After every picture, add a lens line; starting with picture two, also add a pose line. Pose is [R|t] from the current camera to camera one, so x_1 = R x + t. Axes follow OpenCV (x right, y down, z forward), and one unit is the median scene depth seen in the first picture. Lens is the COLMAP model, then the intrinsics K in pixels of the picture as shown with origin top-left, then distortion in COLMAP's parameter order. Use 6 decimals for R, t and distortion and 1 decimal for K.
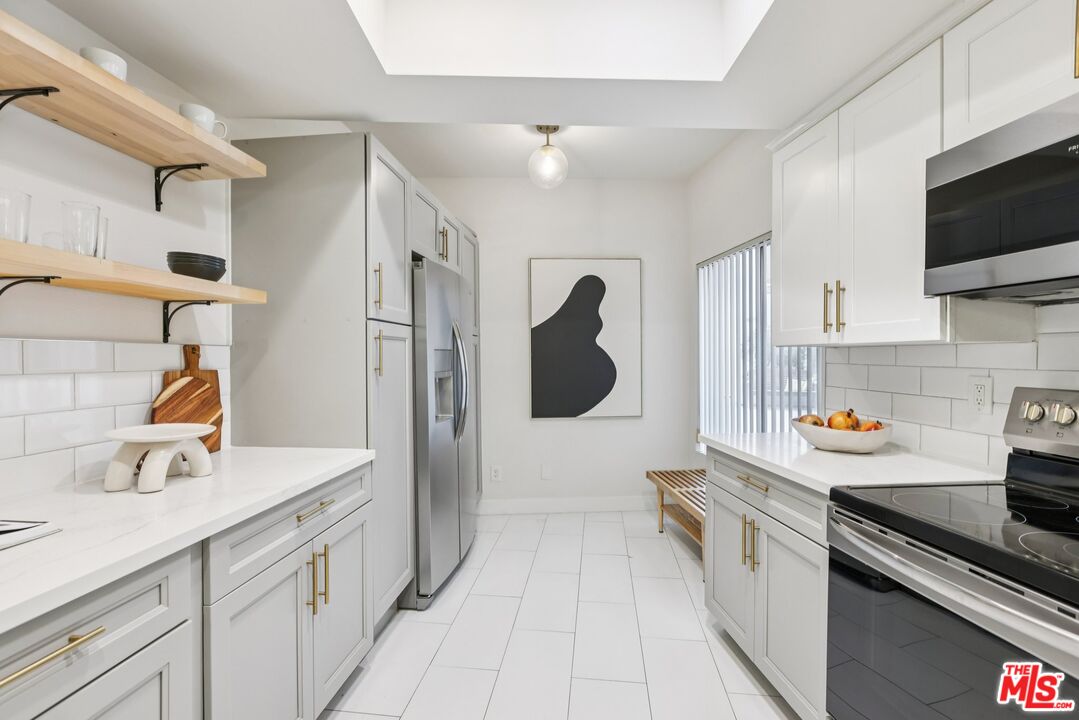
lens RADIAL K [[492.5, 0, 537.5], [0, 492.5, 354.2], [0, 0, 1]] dist [0.006478, -0.001975]
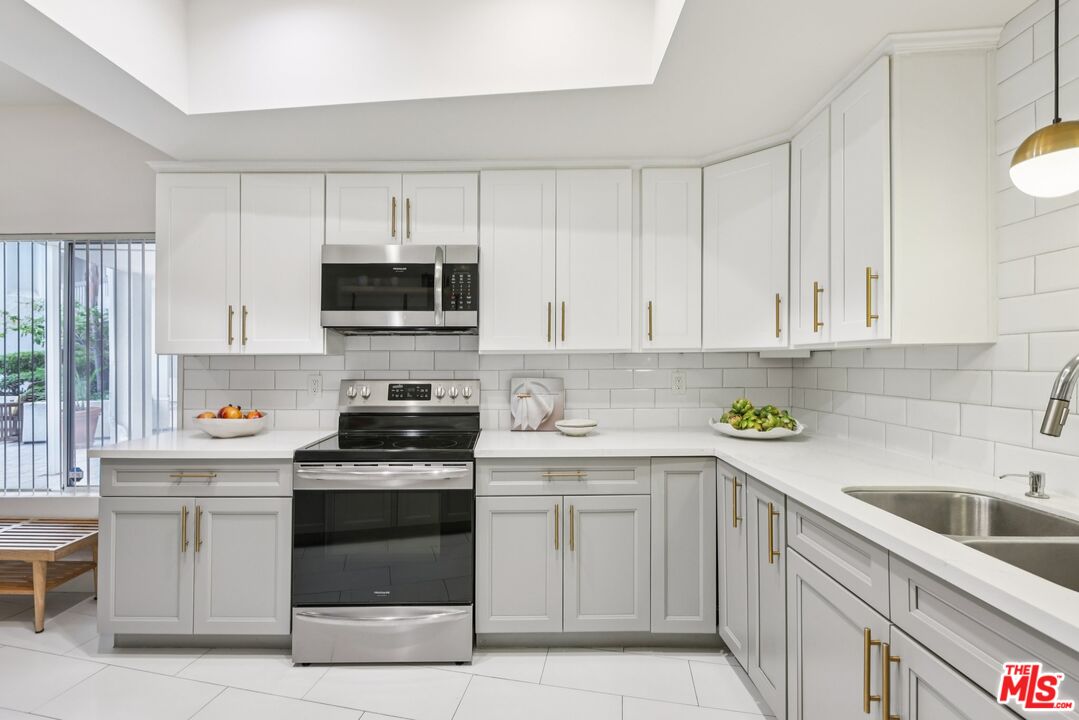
lens RADIAL K [[492.5, 0, 532.6], [0, 492.5, 361.1], [0, 0, 1]] dist [0.006478, -0.001975]
pose [[0.064924, 0.004134, 0.997882, -0.589700], [-0.001042, 0.999991, -0.004075, 0.002169], [-0.997890, -0.000775, 0.064928, 0.134714]]
